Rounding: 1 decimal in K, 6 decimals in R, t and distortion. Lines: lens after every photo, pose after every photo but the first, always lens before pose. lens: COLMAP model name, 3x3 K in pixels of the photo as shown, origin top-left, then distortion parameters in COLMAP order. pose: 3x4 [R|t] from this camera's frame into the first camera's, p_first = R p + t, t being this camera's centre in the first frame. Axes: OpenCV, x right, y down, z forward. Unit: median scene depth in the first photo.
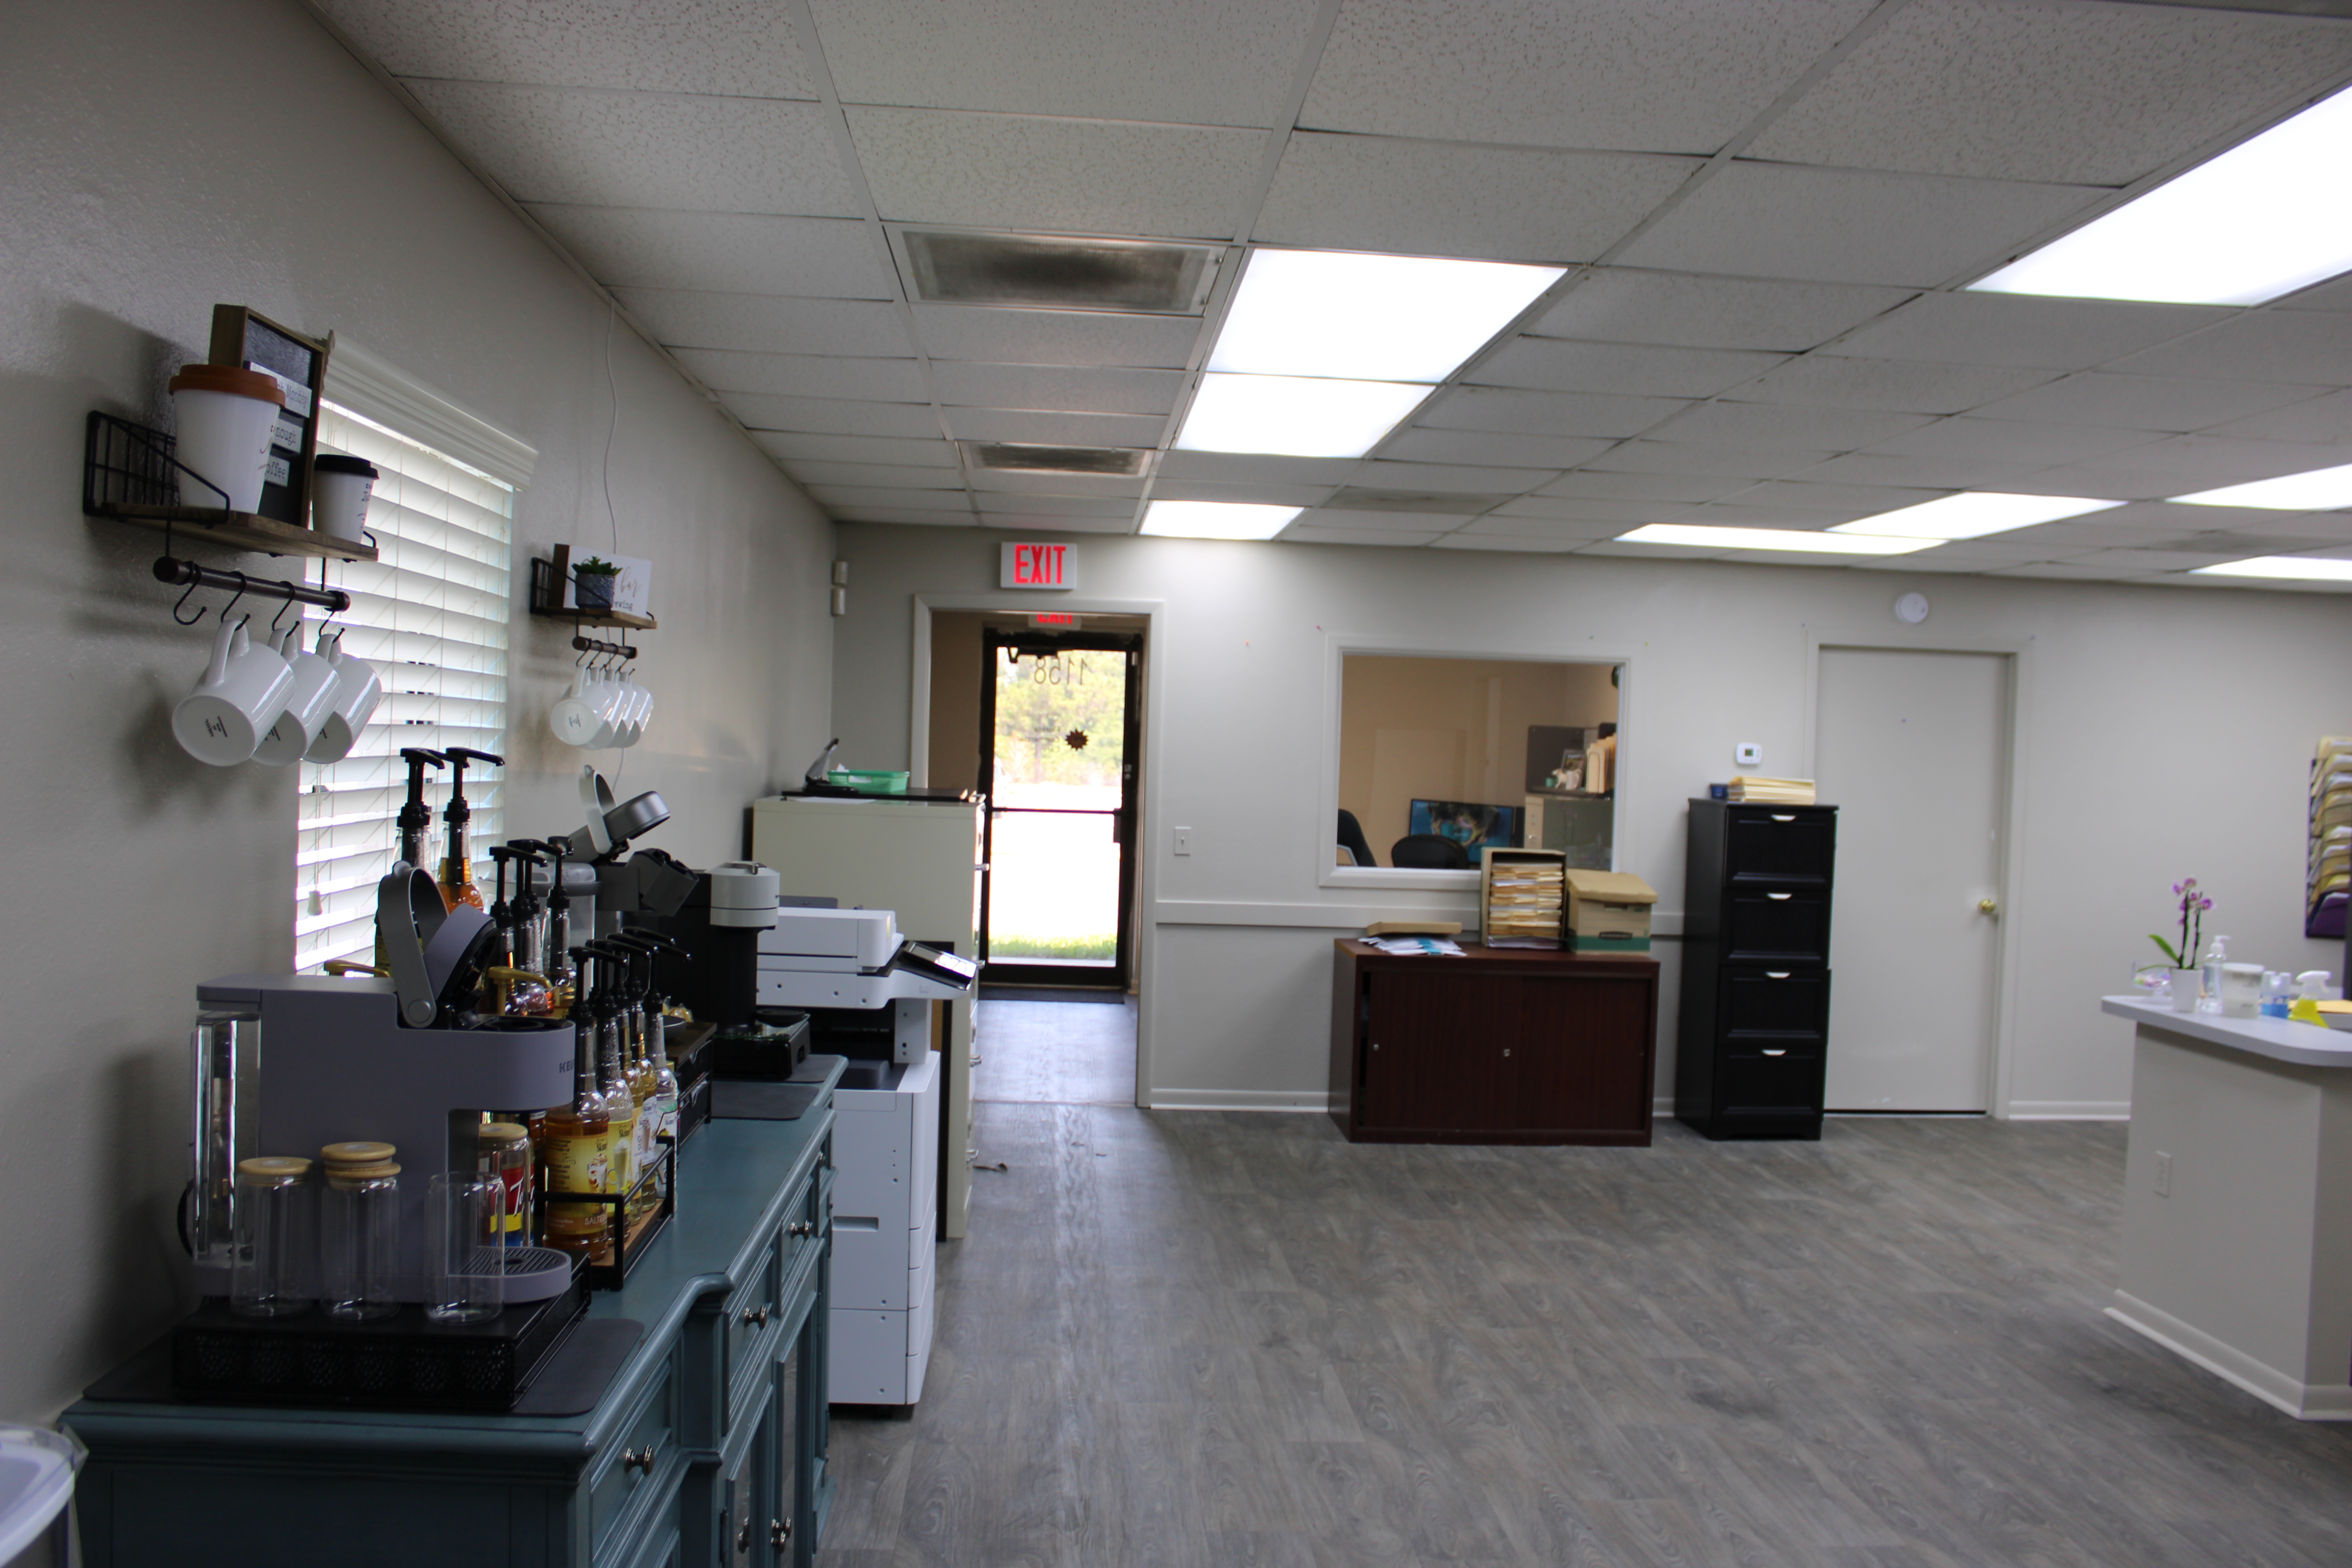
lens RADIAL K [[1993.5, 0, 1178.1], [0, 1993.5, 785.9], [0, 0, 1]] dist [-0.097705, 0.006118]
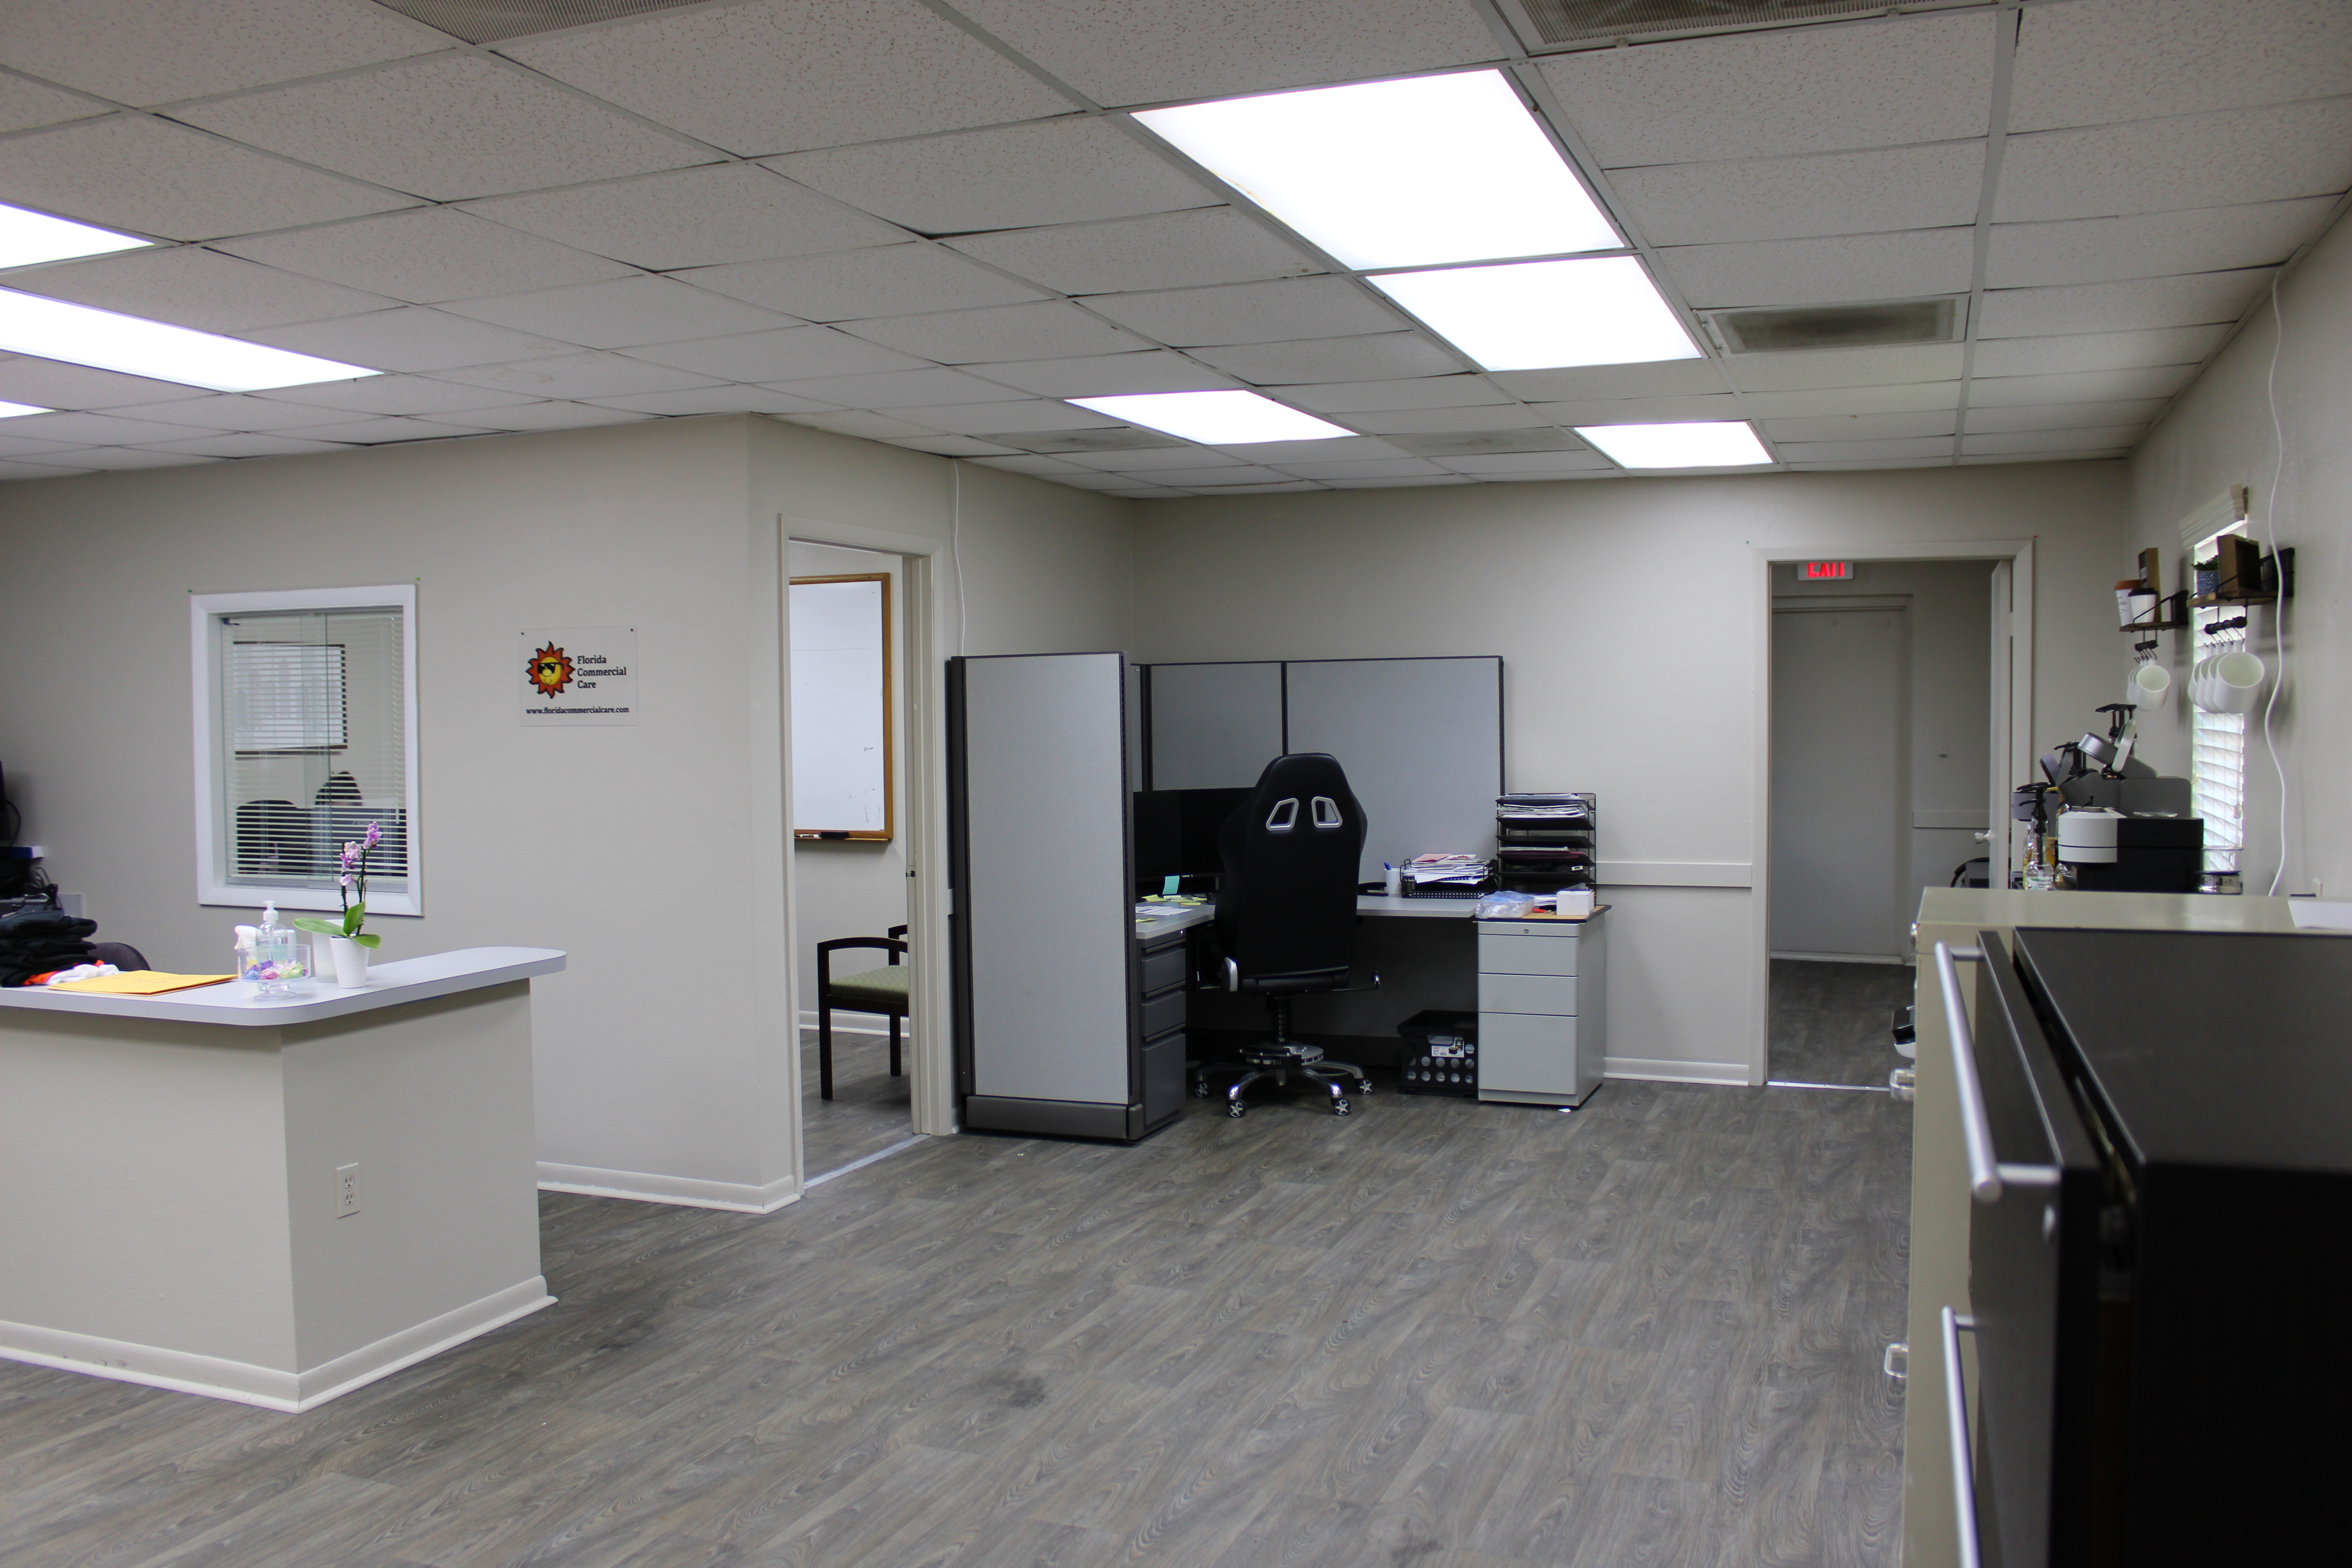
lens RADIAL K [[1993.5, 0, 1178.1], [0, 1993.5, 781.4], [0, 0, 1]] dist [-0.097705, 0.006118]
pose [[-0.909906, -0.047193, 0.412121, -0.169137], [-0.017271, 0.996956, 0.076032, -0.047384], [-0.414455, 0.062065, -0.907951, 1.892879]]
